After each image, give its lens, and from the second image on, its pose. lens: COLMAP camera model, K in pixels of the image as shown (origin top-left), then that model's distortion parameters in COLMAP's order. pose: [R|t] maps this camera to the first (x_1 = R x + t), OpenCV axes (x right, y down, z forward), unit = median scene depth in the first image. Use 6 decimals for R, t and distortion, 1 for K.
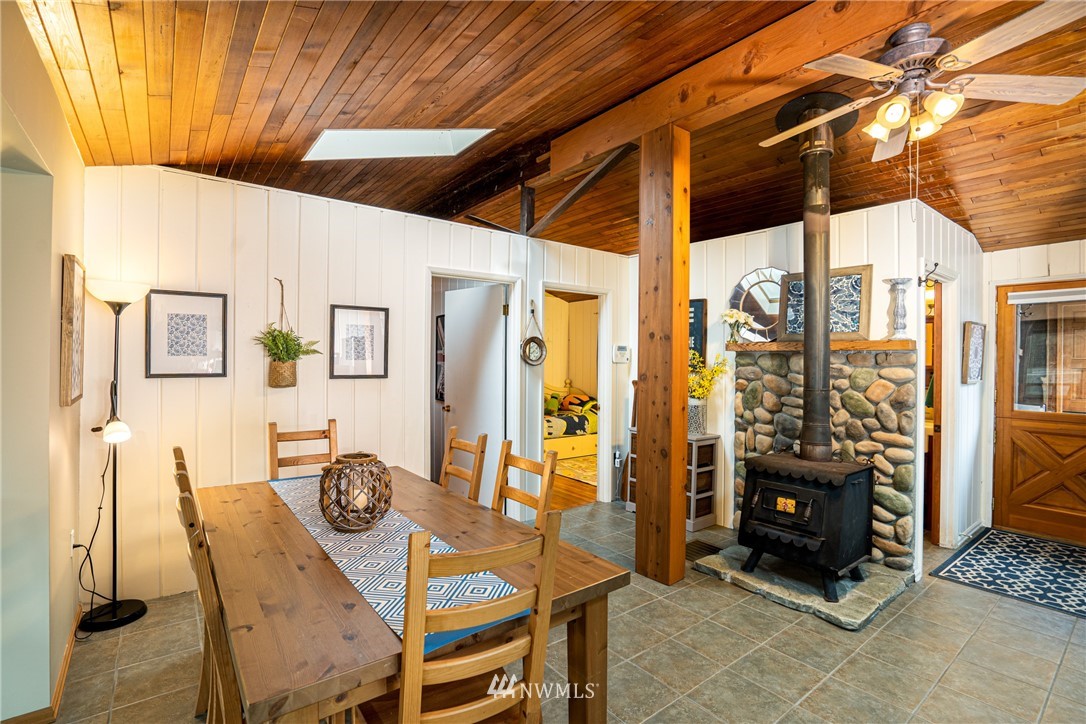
lens RADIAL K [[512.4, 0, 543.0], [0, 512.4, 362.0], [0, 0, 1]] dist [-0.052728, 0.022511]
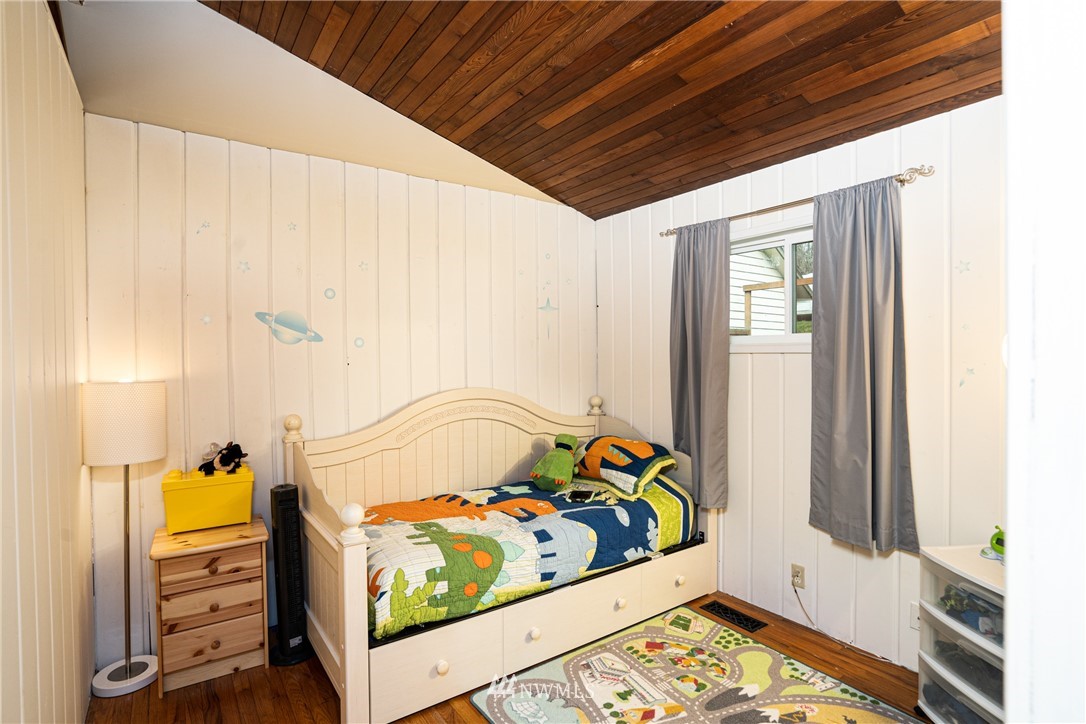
lens RADIAL K [[536.6, 0, 543.0], [0, 536.6, 362.0], [0, 0, 1]] dist [-0.020749, -0.000200]
pose [[0.999349, -0.011888, -0.034049, 0.023087], [0.012174, 0.999892, 0.008197, 0.000240], [0.033948, -0.008606, 0.999387, 0.633692]]
